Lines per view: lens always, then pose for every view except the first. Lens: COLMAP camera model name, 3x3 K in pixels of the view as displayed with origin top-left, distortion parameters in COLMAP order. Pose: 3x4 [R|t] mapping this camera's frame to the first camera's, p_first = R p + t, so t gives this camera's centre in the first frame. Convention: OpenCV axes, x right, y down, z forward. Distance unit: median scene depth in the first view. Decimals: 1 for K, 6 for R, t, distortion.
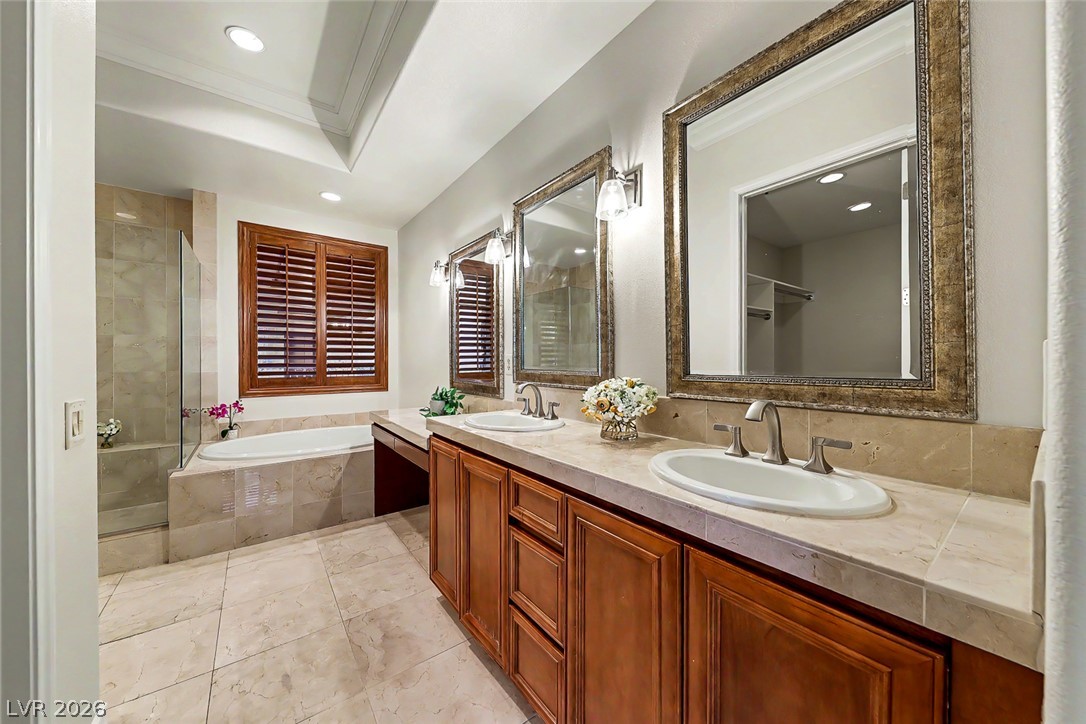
lens RADIAL K [[379.3, 0, 540.0], [0, 379.3, 362.0], [0, 0, 1]] dist [0.000788, -0.000083]
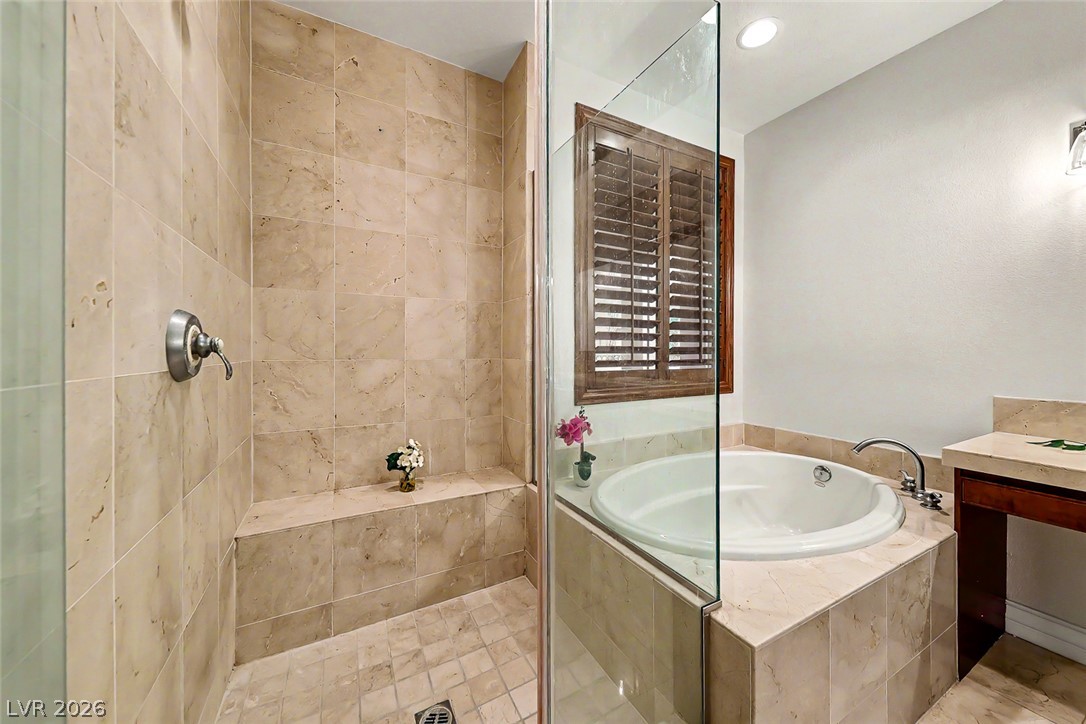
lens RADIAL K [[379.3, 0, 540.0], [0, 379.3, 362.0], [0, 0, 1]] dist [0.000788, -0.000083]
pose [[0.985535, -0.005142, -0.169395, -0.758027], [0.005618, 0.999982, 0.002329, 0.027019], [0.169380, -0.003247, 0.985545, 0.415591]]
